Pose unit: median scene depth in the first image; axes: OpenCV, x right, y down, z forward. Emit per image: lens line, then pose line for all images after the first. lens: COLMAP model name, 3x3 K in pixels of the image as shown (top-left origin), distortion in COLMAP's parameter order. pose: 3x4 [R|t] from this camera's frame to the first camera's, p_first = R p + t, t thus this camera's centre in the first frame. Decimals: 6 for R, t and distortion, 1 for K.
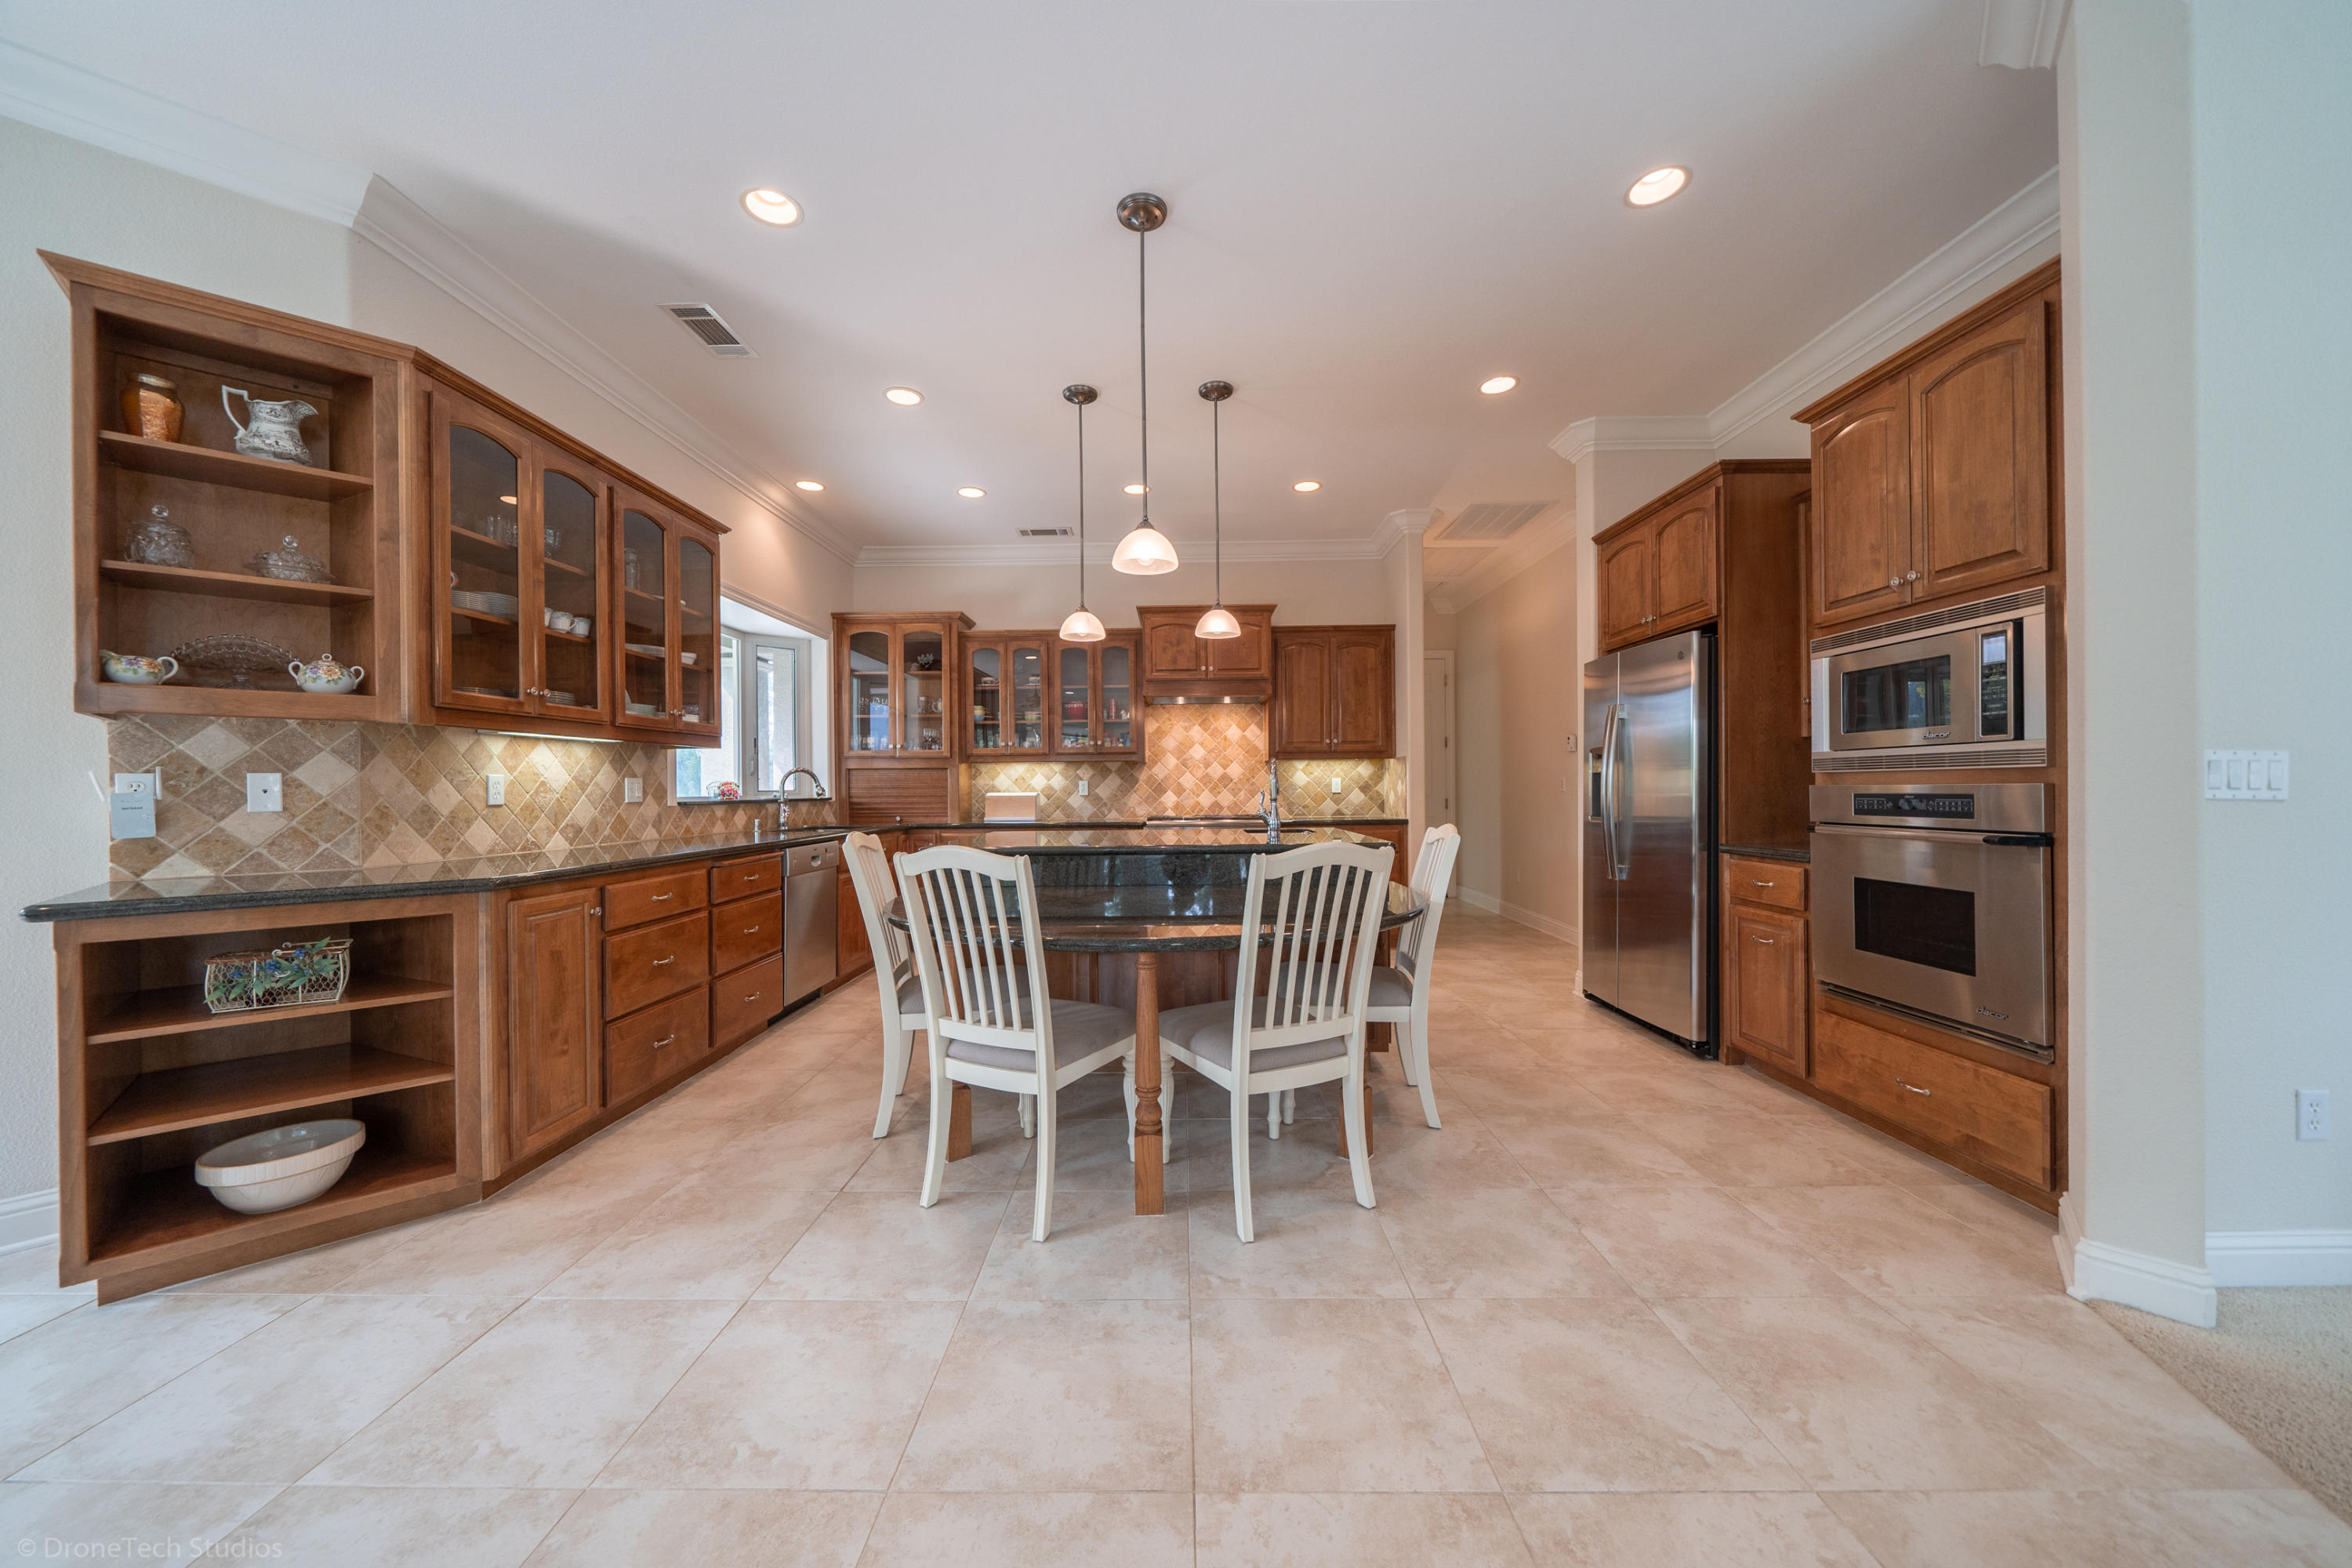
lens RADIAL K [[811.9, 0, 1206.1], [0, 811.9, 790.8], [0, 0, 1]] dist [-0.014181, 0.000928]
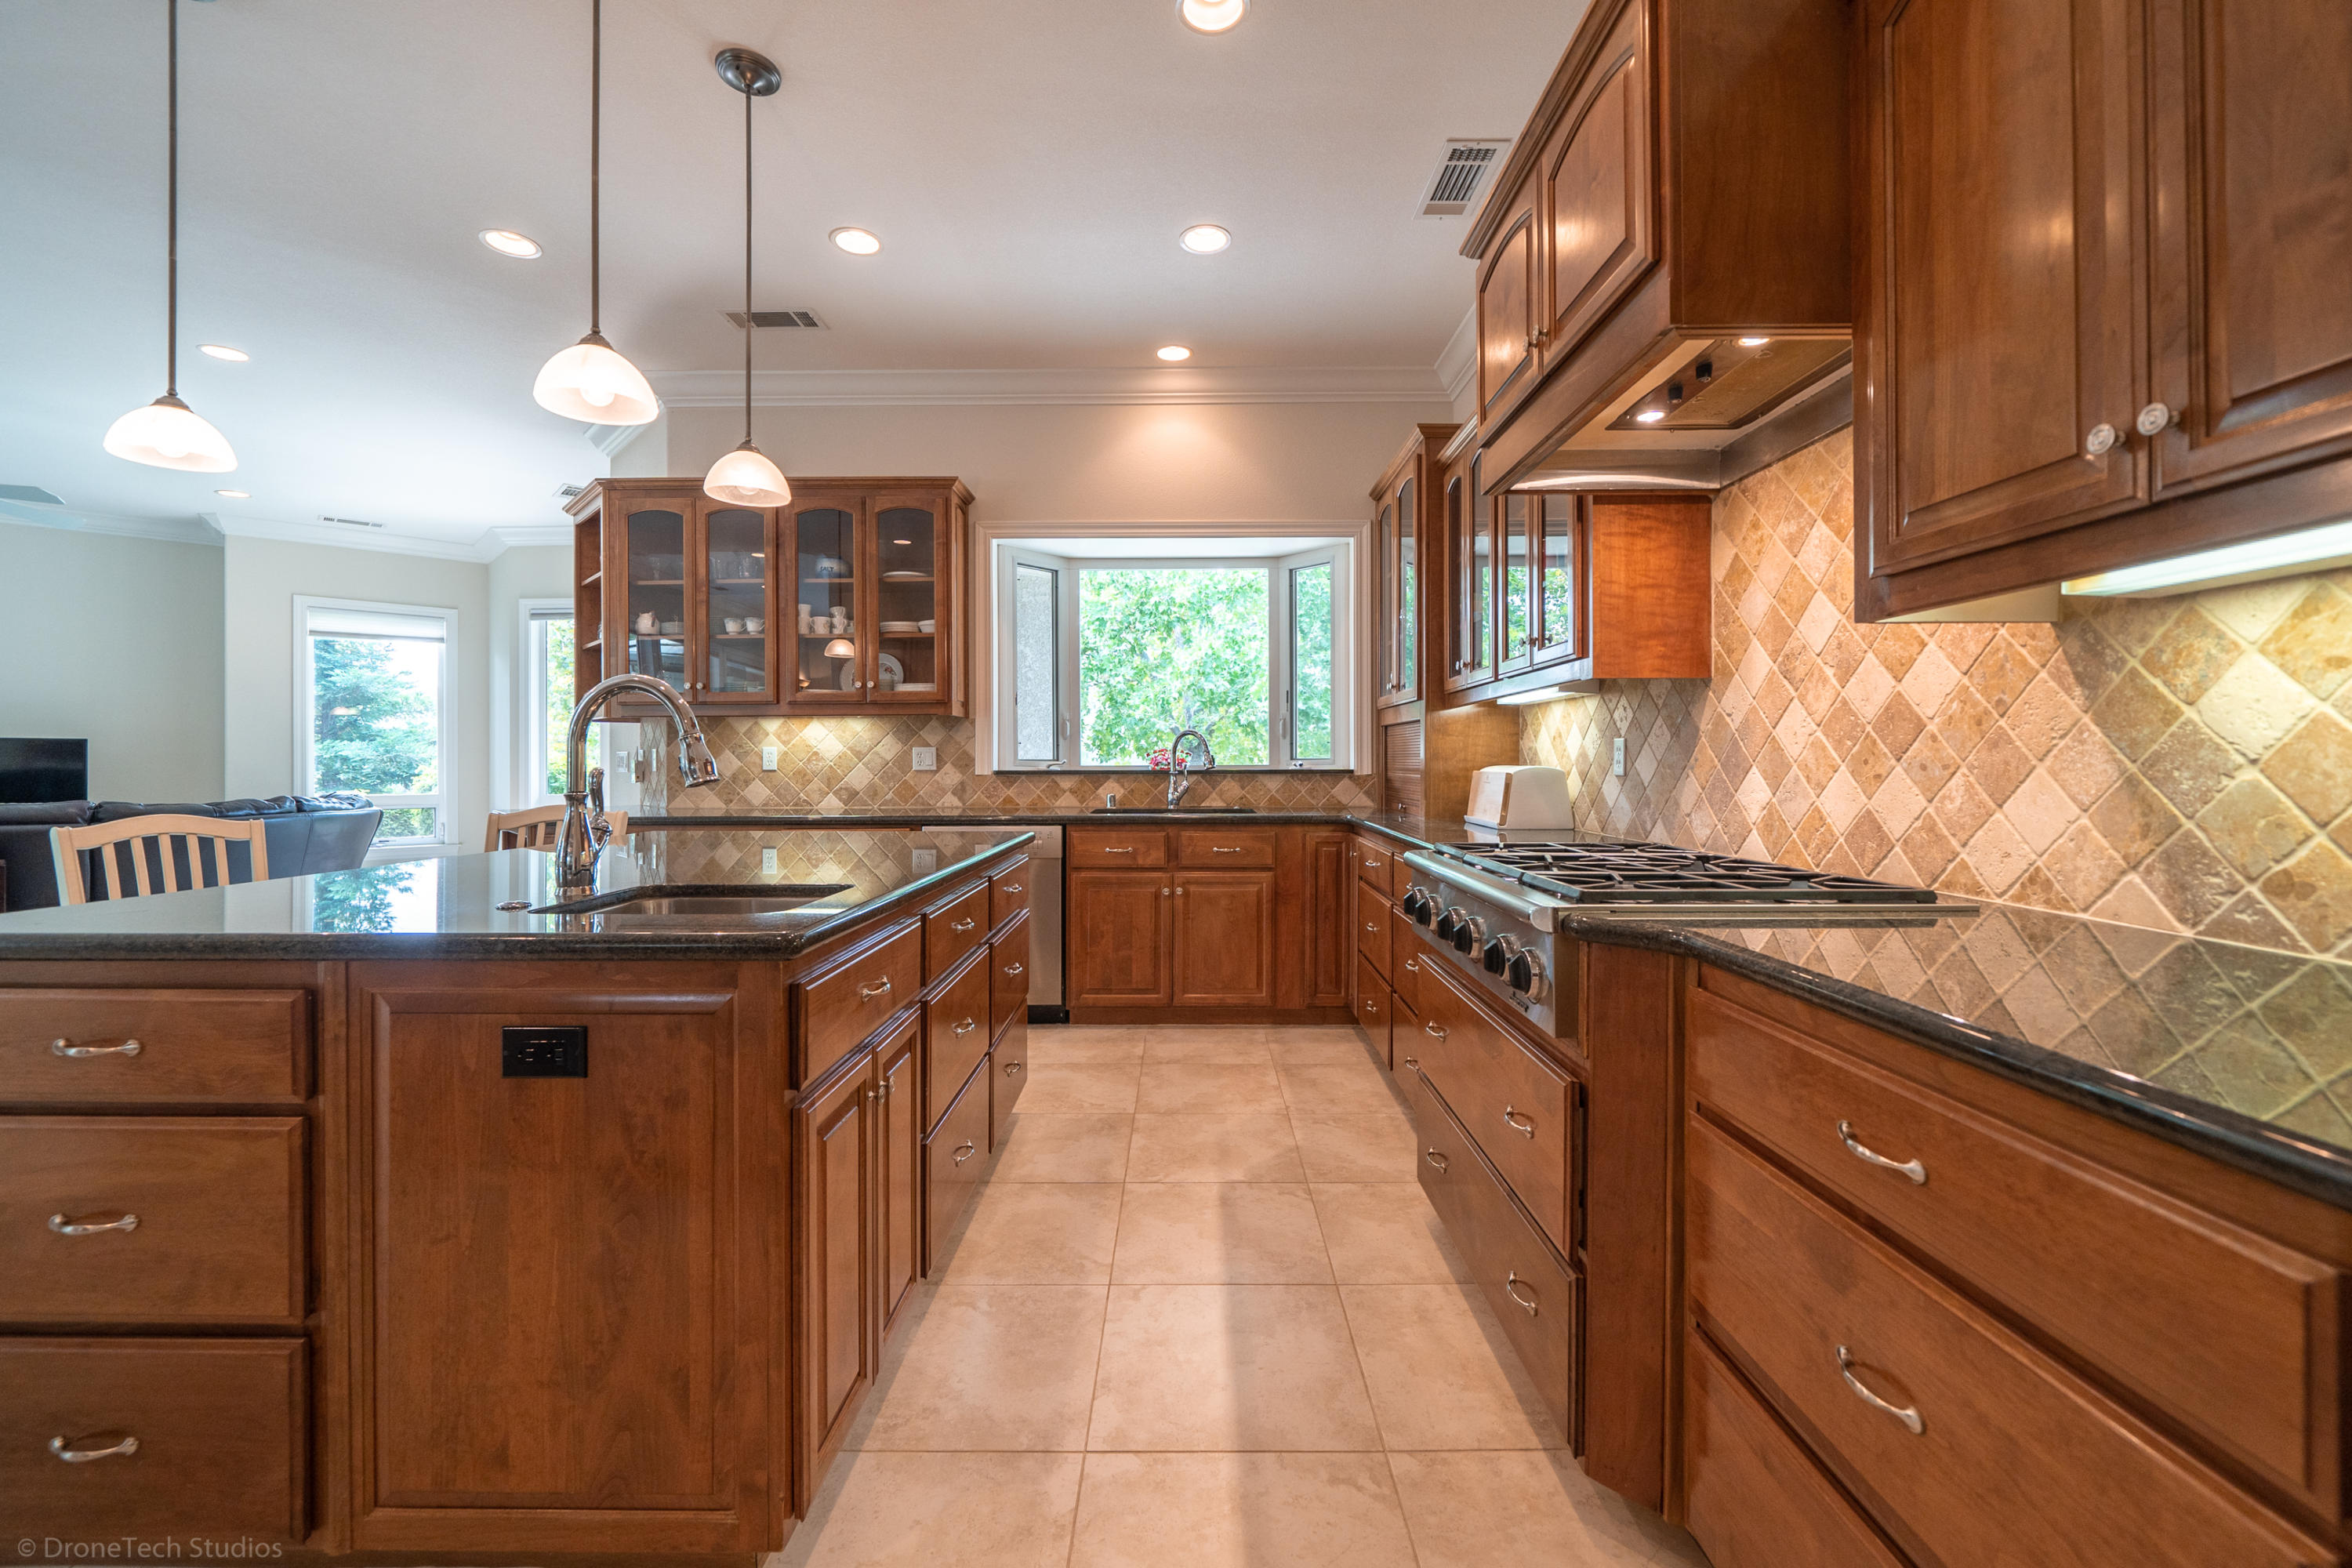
lens RADIAL K [[936.5, 0, 1178.7], [0, 936.5, 762.0], [0, 0, 1]] dist [-0.008879, -0.000438]
pose [[-0.028906, 0.010888, -0.999523, 0.690275], [0.000426, 0.999941, 0.010880, -0.013346], [0.999582, -0.000111, -0.028909, 1.850993]]
